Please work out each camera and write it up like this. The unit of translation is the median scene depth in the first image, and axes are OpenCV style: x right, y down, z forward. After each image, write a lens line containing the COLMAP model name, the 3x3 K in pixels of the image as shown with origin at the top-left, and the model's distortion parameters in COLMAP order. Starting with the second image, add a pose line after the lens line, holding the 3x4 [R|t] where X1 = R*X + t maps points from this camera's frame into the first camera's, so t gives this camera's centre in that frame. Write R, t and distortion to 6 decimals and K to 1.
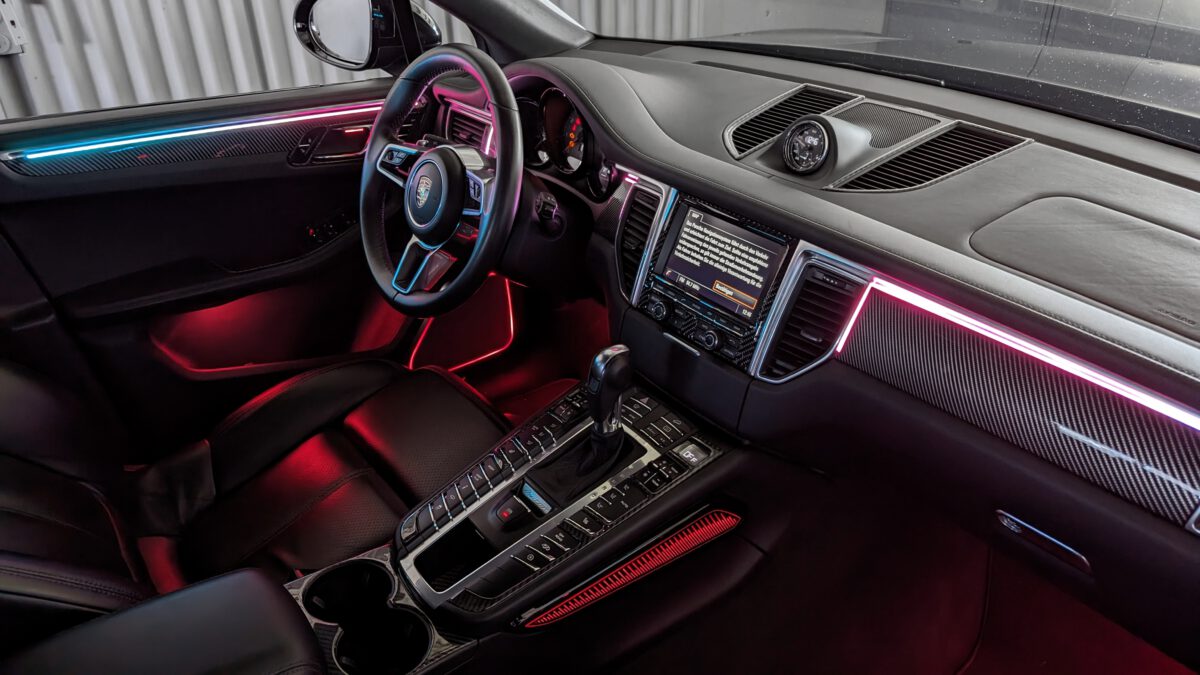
lens RADIAL K [[858.2, 0, 596.5], [0, 858.2, 330.1], [0, 0, 1]] dist [0.047308, -0.034753]
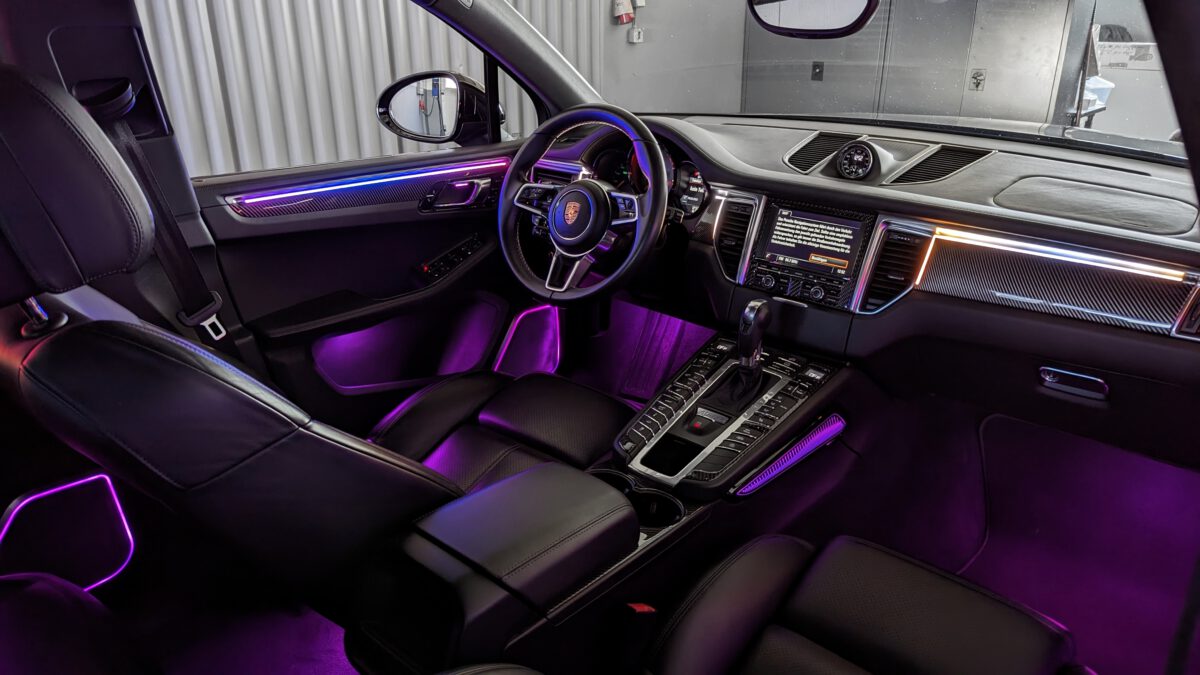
lens RADIAL K [[858.2, 0, 596.3], [0, 858.2, 337.7], [0, 0, 1]] dist [0.047308, -0.034753]
pose [[0.978305, -0.070367, 0.194853, -0.486903], [0.094651, 0.988462, -0.118256, 0.209959], [-0.184283, 0.134134, 0.973678, -0.291327]]
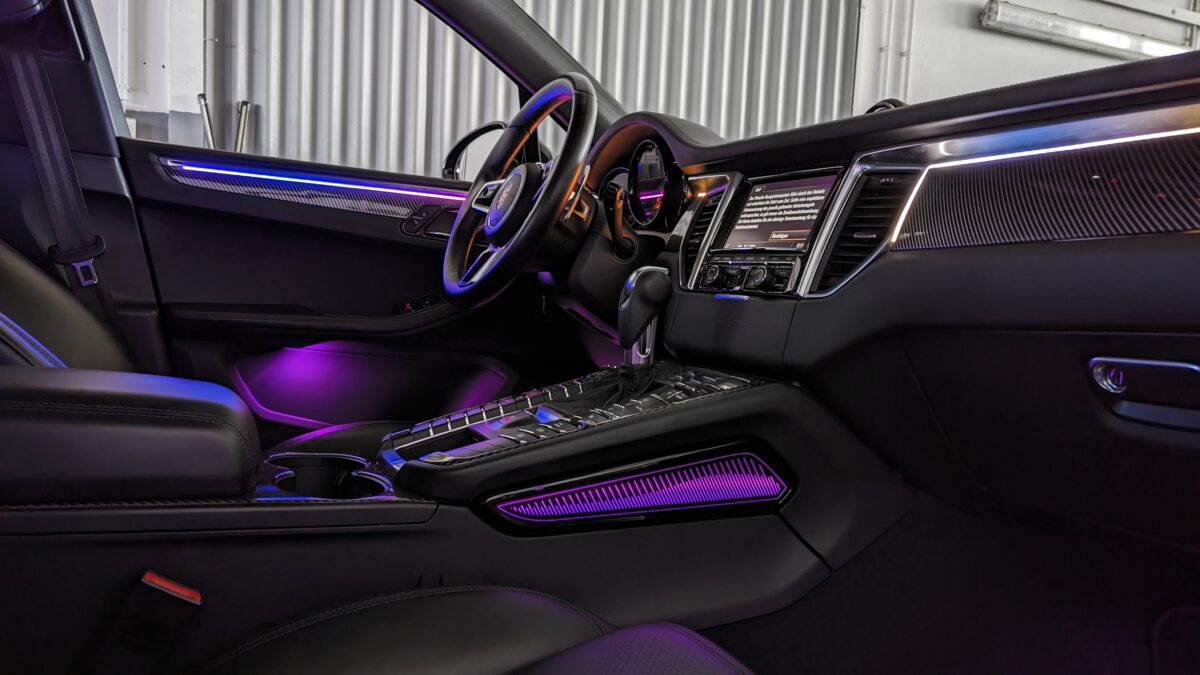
lens RADIAL K [[858.2, 0, 594.1], [0, 858.2, 338.6], [0, 0, 1]] dist [0.047308, -0.034753]
pose [[0.977793, 0.071339, -0.197056, 0.141009], [-0.149647, 0.895945, -0.418196, 0.468000], [0.146718, 0.438398, 0.886725, 0.182394]]
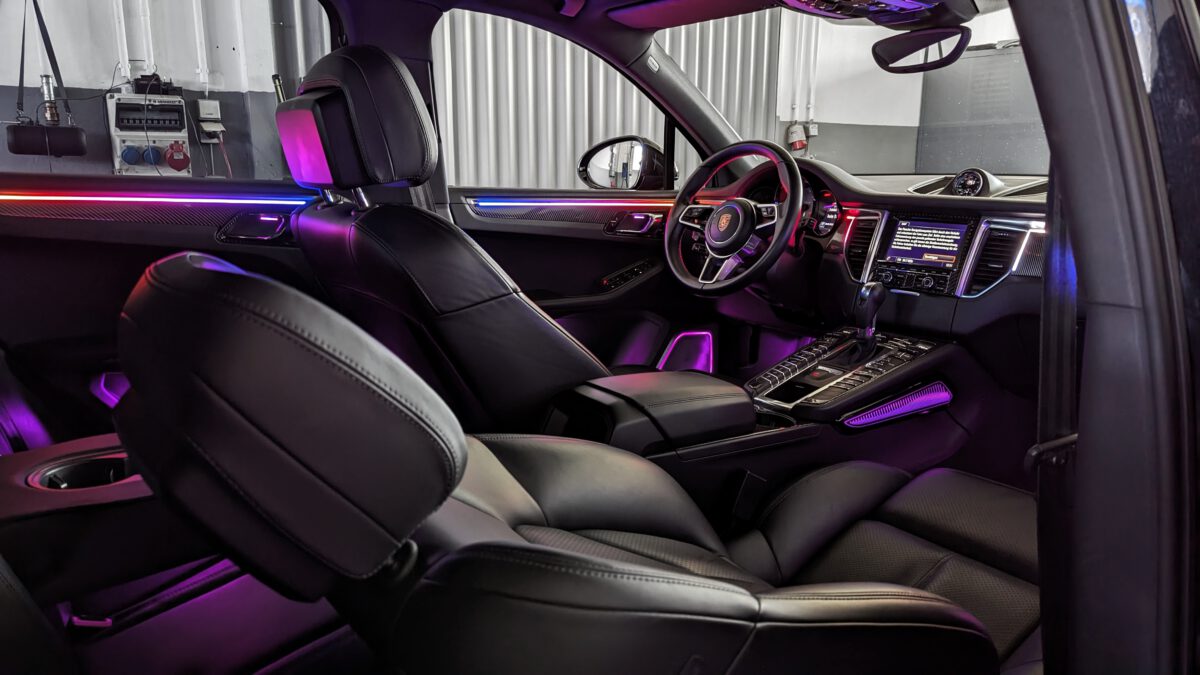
lens RADIAL K [[858.2, 0, 595.5], [0, 858.2, 335.2], [0, 0, 1]] dist [0.047308, -0.034753]
pose [[0.999849, 0.017366, 0.000578, -0.498017], [-0.016370, 0.952601, -0.303780, 0.612261], [-0.005826, 0.303725, 0.952742, -0.553250]]
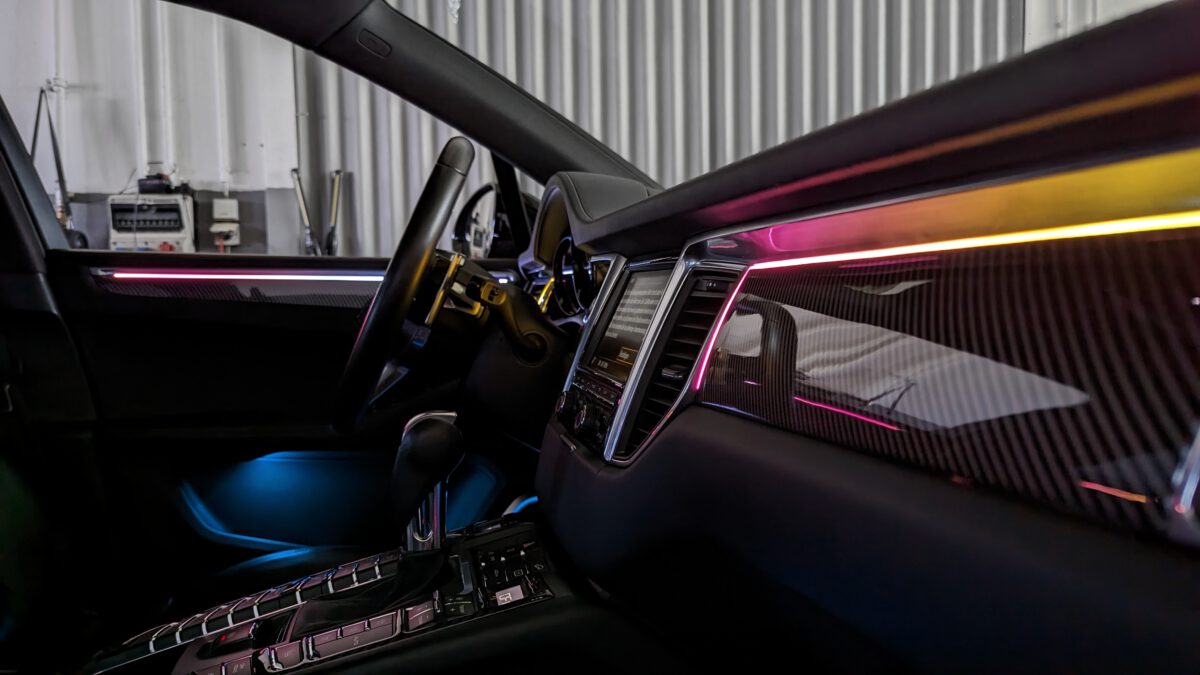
lens RADIAL K [[858.2, 0, 595.9], [0, 858.2, 333.8], [0, 0, 1]] dist [0.047308, -0.034753]
pose [[0.902323, 0.015016, -0.430800, 0.399666], [-0.204946, 0.894156, -0.398098, 0.196632], [0.379224, 0.447503, 0.809895, 0.449758]]
